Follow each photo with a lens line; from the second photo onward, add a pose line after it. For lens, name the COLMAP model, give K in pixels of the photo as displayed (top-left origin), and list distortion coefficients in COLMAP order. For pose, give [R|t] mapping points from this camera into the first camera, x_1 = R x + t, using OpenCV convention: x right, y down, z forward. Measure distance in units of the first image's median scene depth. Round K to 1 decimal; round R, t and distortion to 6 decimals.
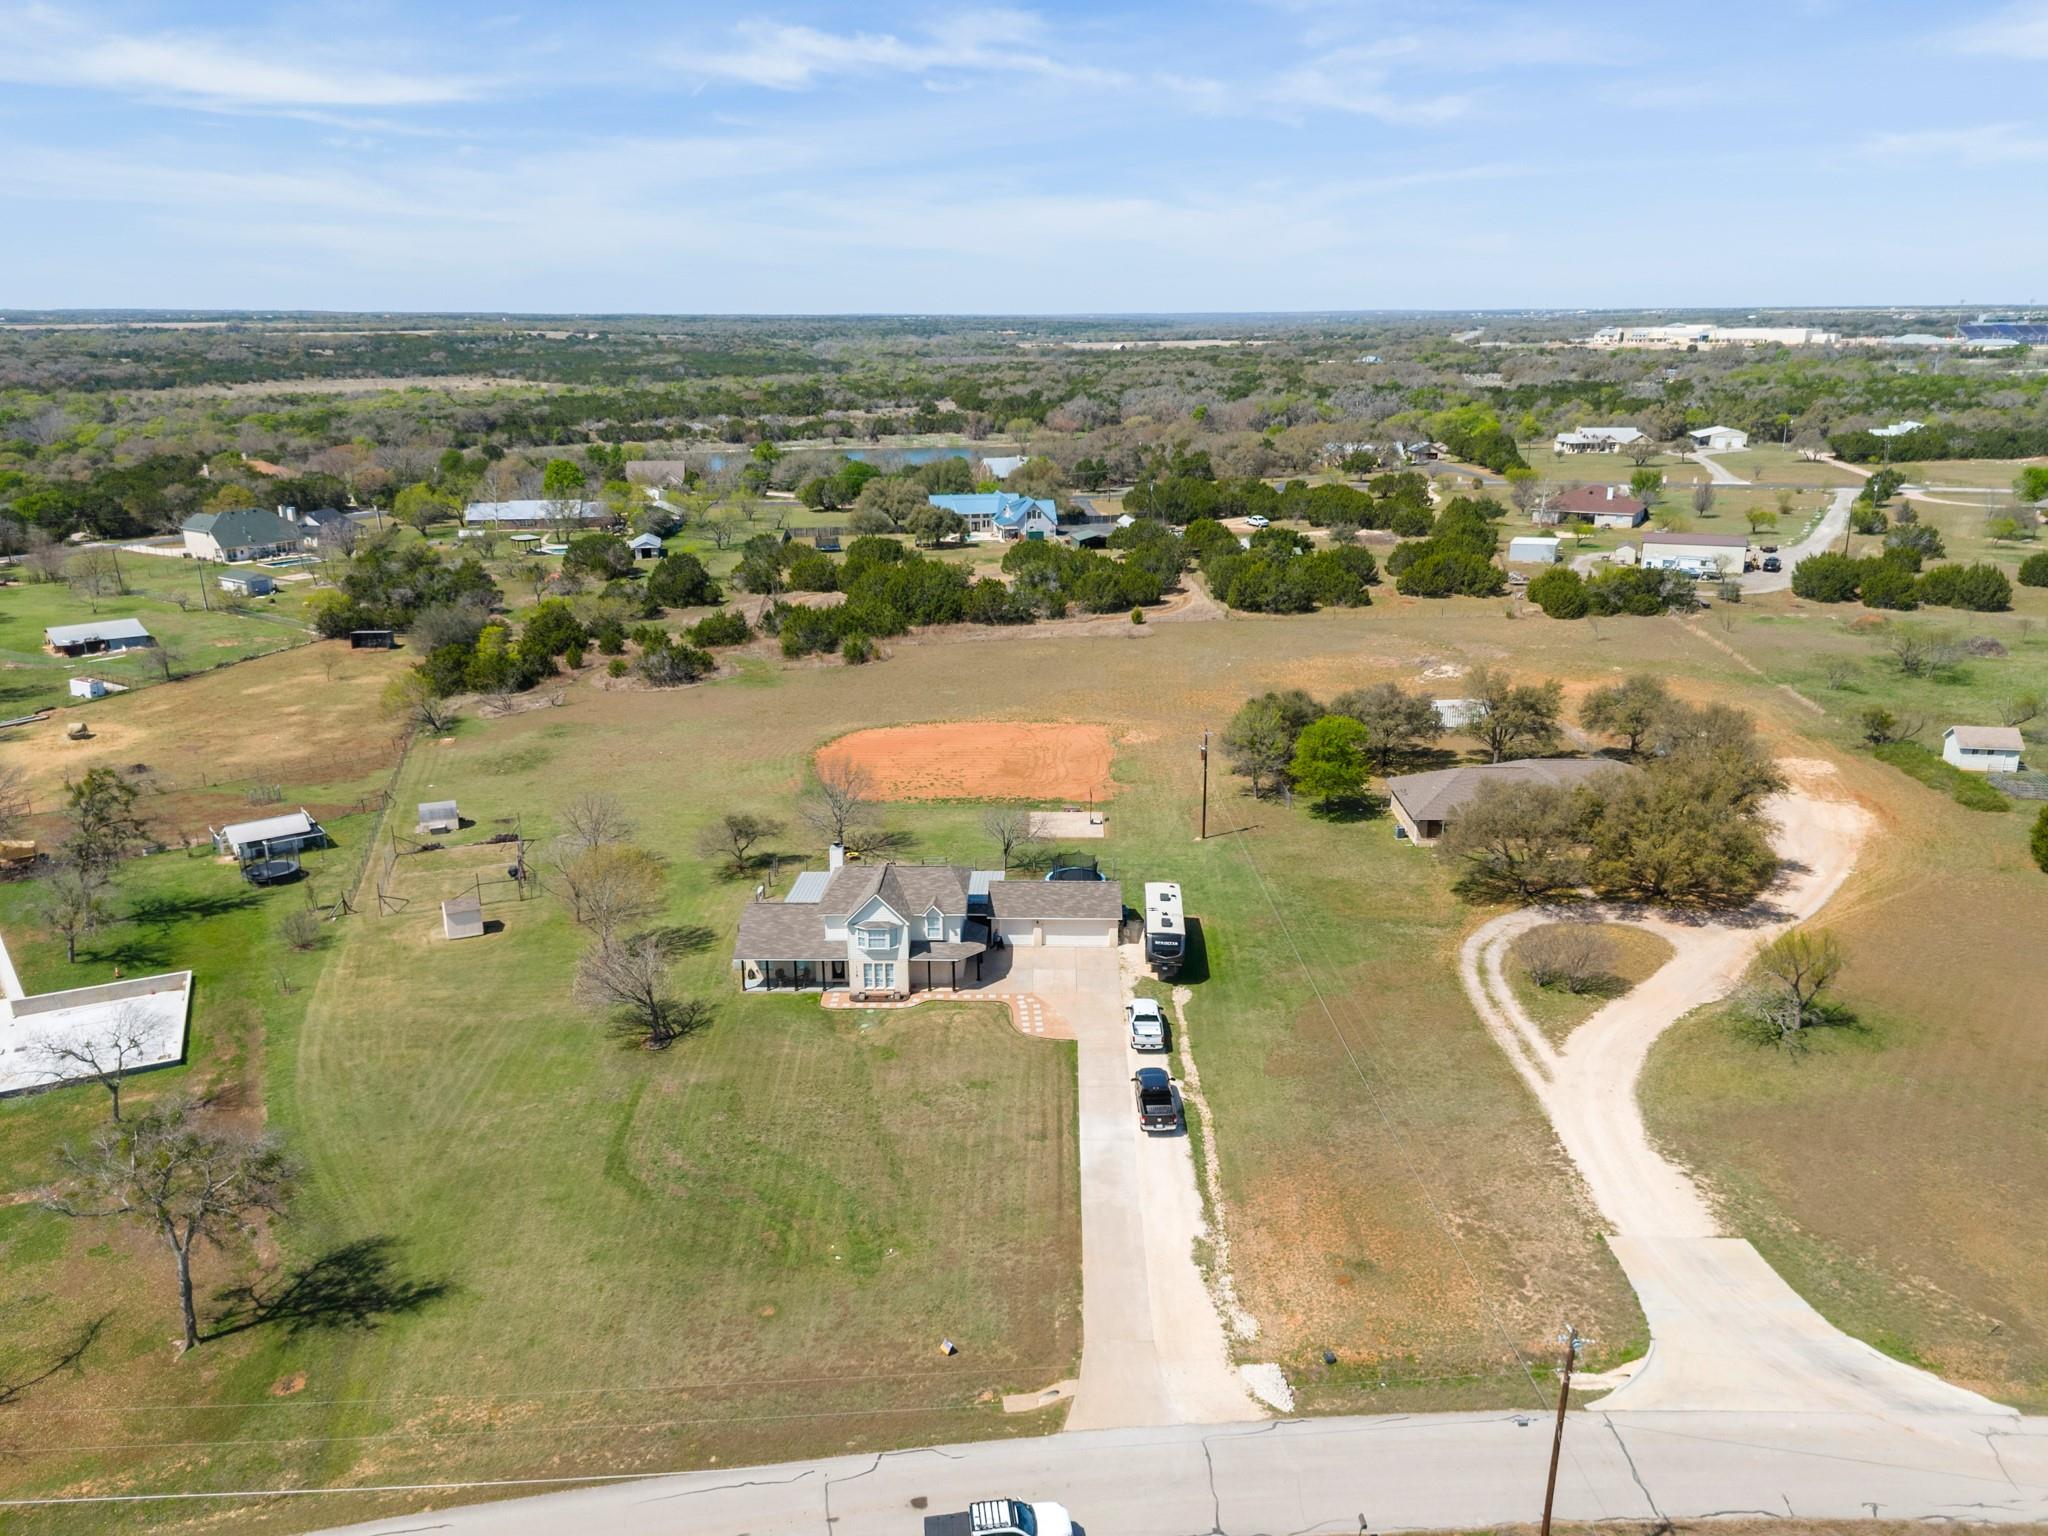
lens RADIAL K [[1503.1, 0, 1024.0], [0, 1503.1, 768.0], [0, 0, 1]] dist [0.071552, -0.067246]
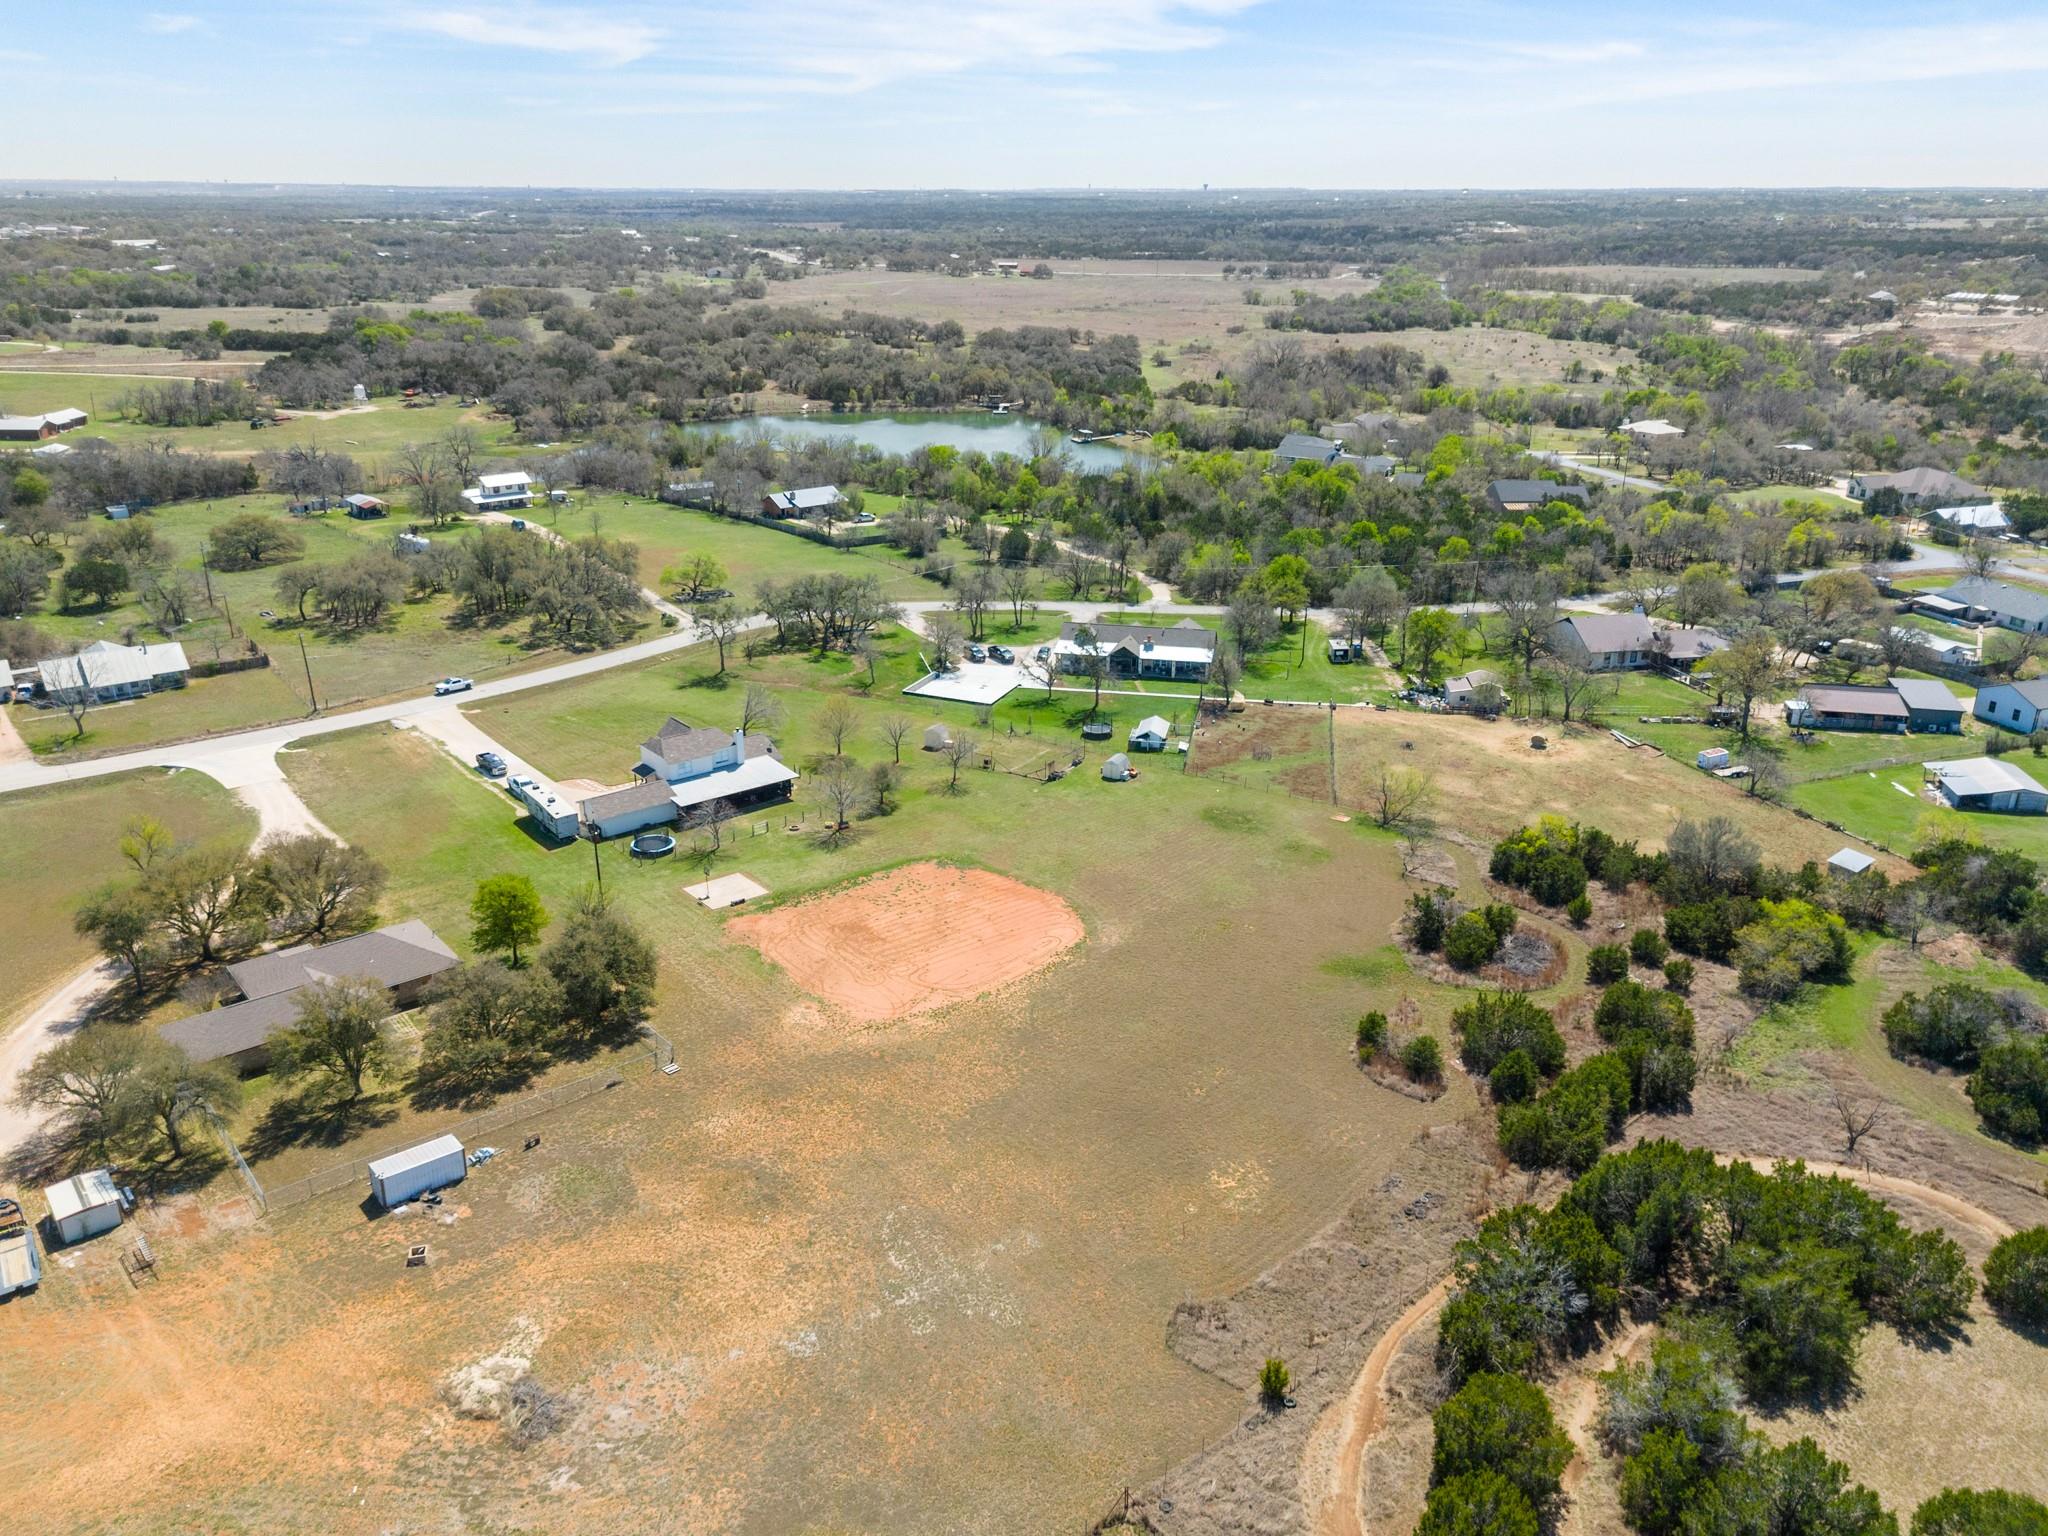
lens RADIAL K [[1503.1, 0, 1024.0], [0, 1503.1, 768.0], [0, 0, 1]] dist [0.071552, -0.067246]
pose [[-0.752683, 0.237360, -0.614108, 0.395243], [-0.189486, 0.815188, 0.547324, -0.521837], [0.630526, 0.528326, -0.568602, 1.255479]]
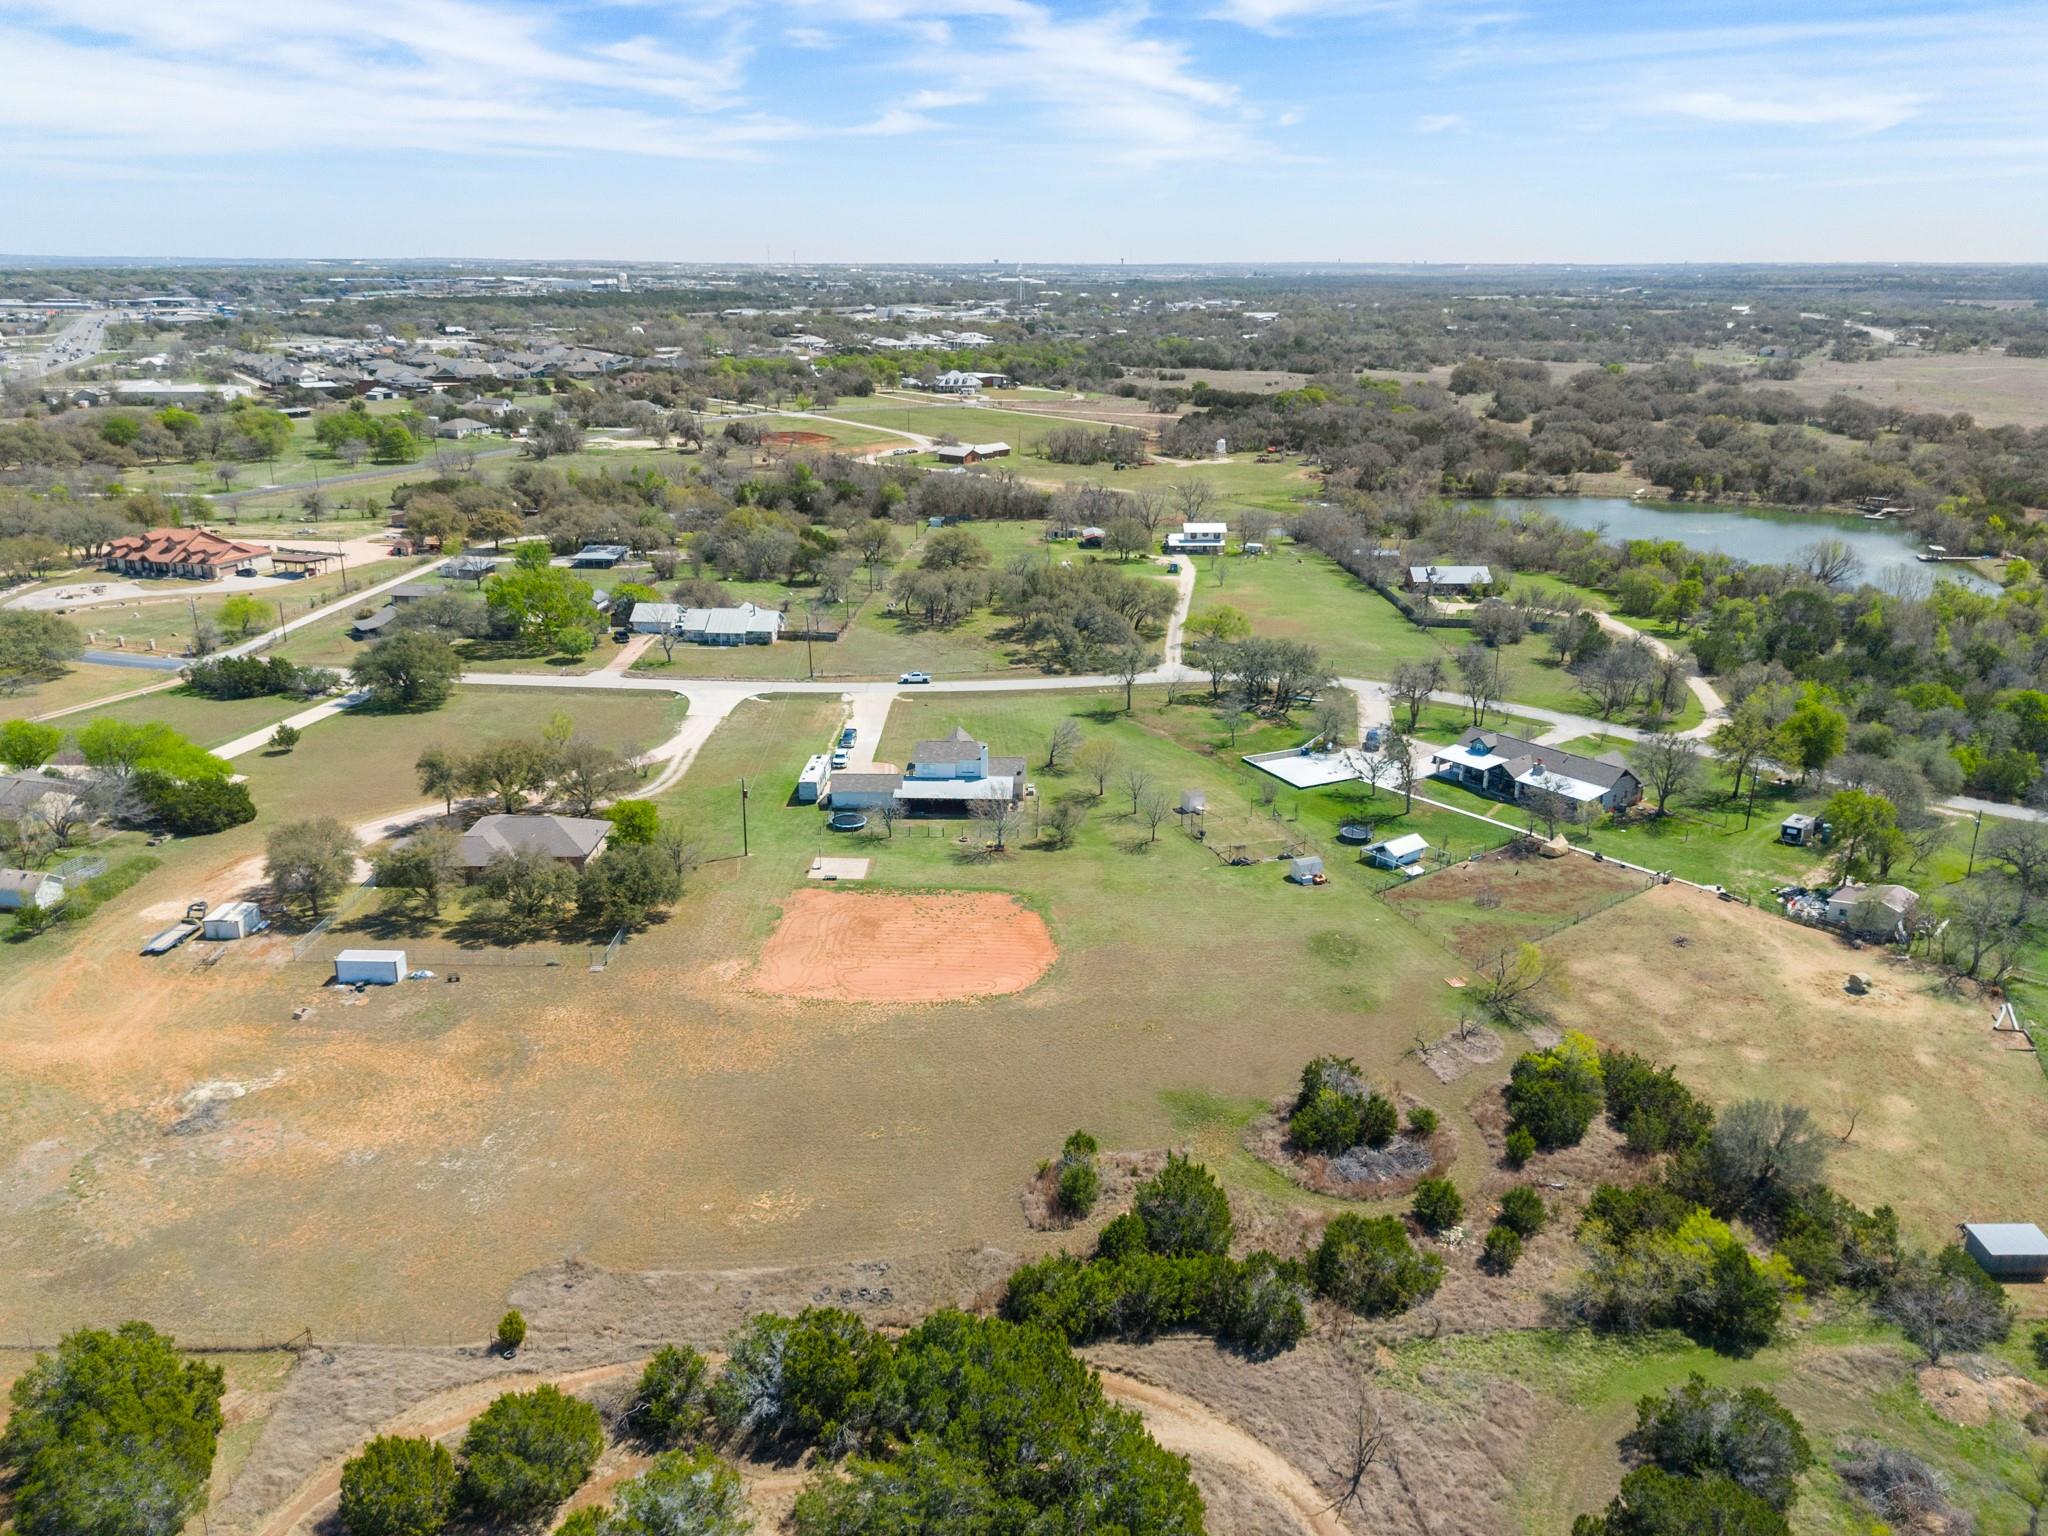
lens RADIAL K [[1487.1, 0, 1023.5], [0, 1487.1, 804.6], [0, 0, 1]] dist [0.081077, -0.083240]
pose [[-0.999918, 0.005305, -0.011680, -0.086559], [-0.002720, 0.802110, 0.597170, -0.573929], [0.012537, 0.597152, -0.802030, 1.446919]]
